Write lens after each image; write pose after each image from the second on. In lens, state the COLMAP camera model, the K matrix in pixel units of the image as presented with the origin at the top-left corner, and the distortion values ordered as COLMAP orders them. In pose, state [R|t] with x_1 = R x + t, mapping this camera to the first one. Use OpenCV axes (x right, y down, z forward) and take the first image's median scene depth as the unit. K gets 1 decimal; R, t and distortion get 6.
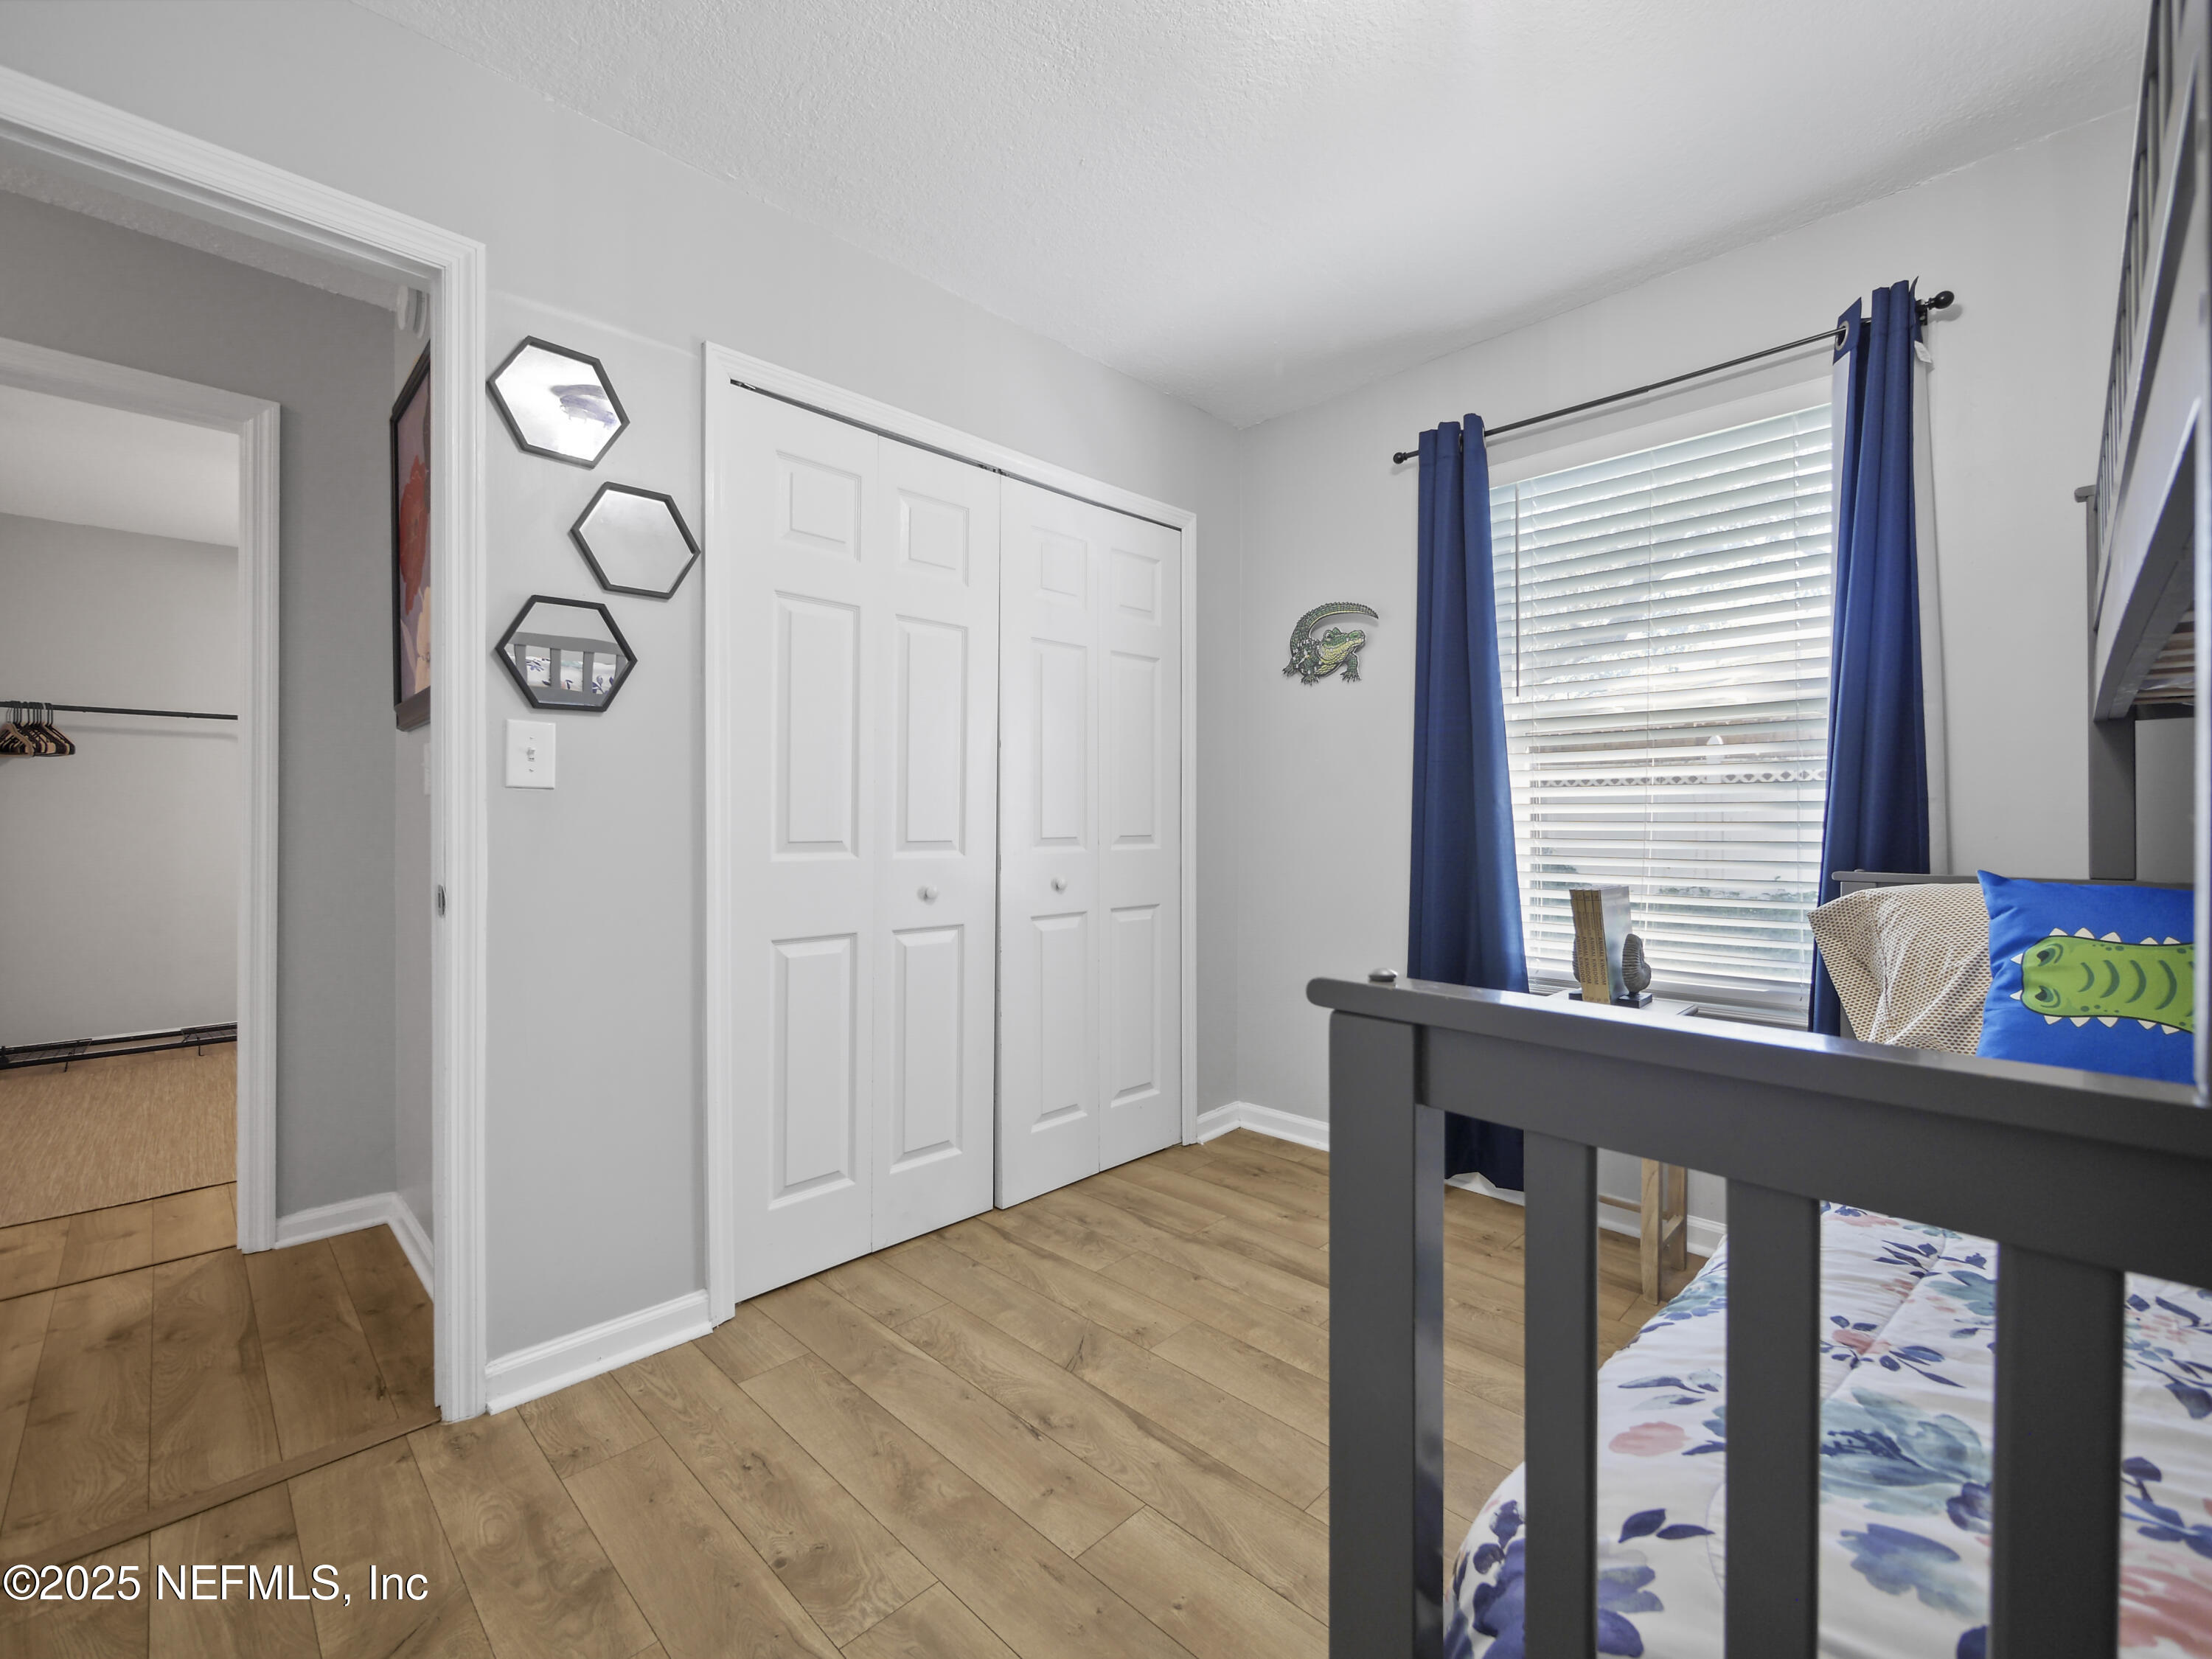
lens RADIAL K [[934.5, 0, 1111.6], [0, 934.5, 821.3], [0, 0, 1]] dist [-0.005733, 0.000282]
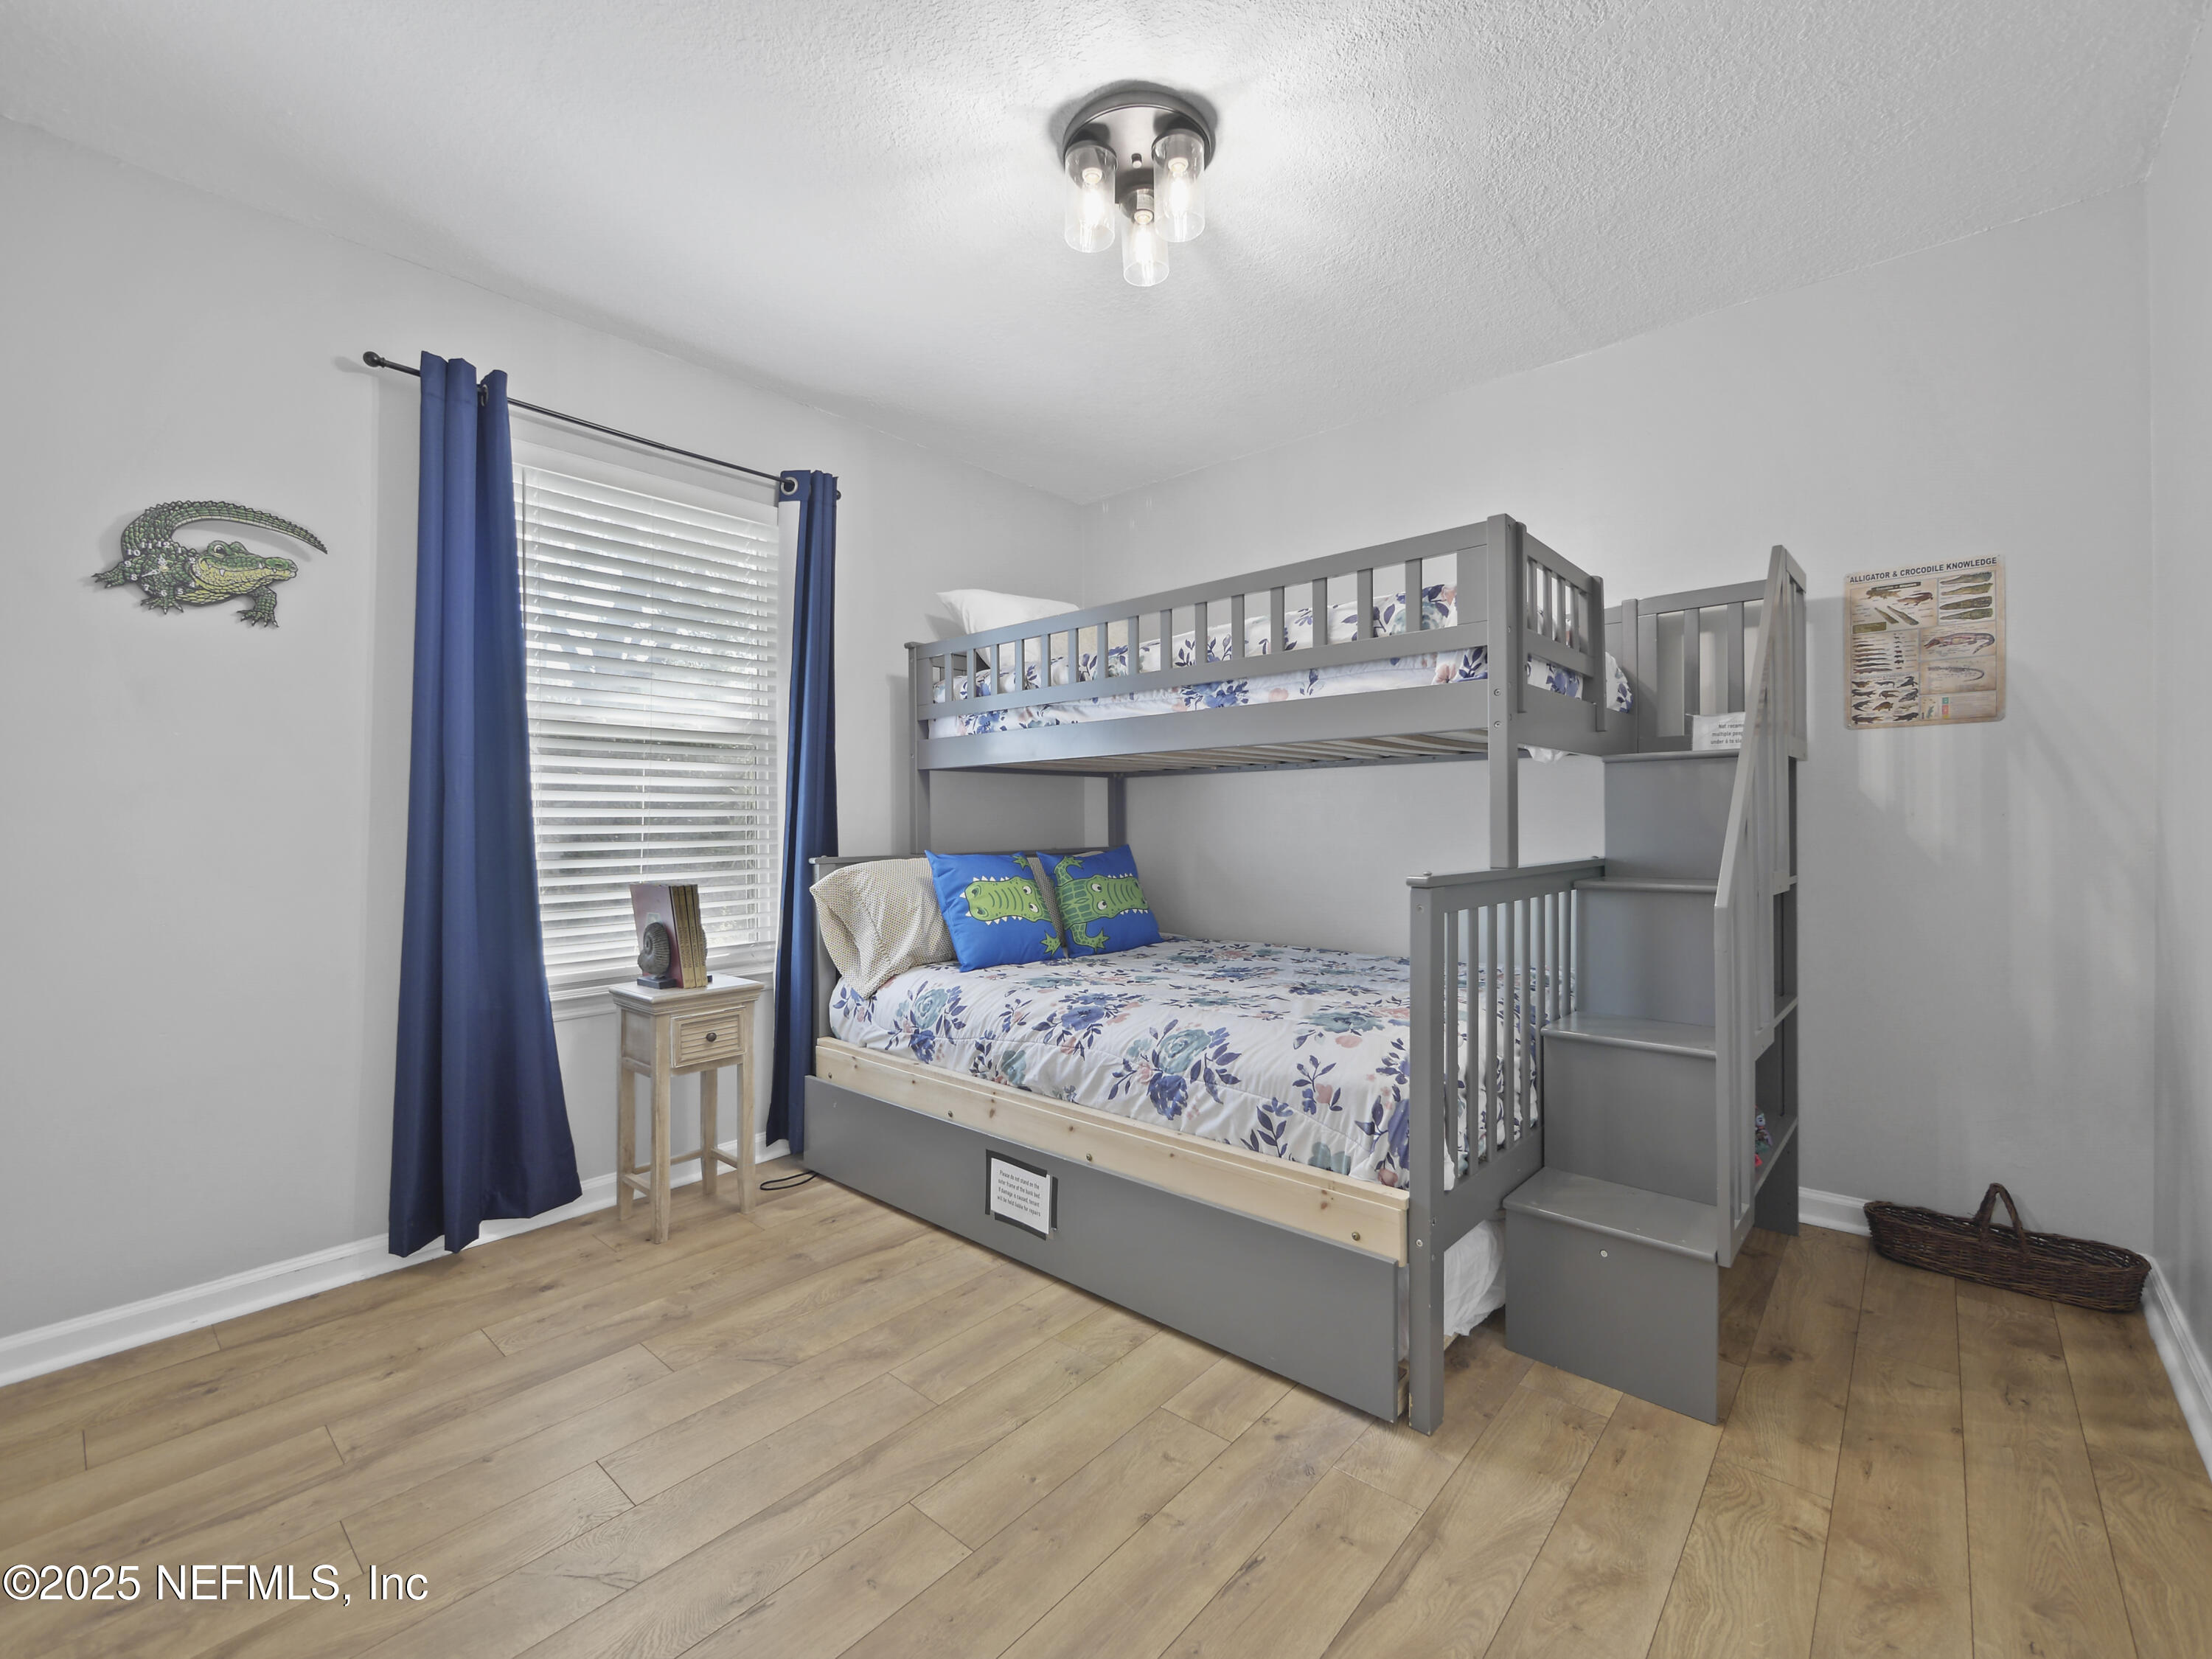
lens RADIAL K [[934.5, 0, 1114.6], [0, 934.5, 827.2], [0, 0, 1]] dist [-0.005733, 0.000282]
pose [[-0.058911, -0.002909, 0.998259, -0.552401], [0.006943, 0.999970, 0.003324, 0.003062], [-0.998239, 0.007126, -0.058889, 0.472162]]
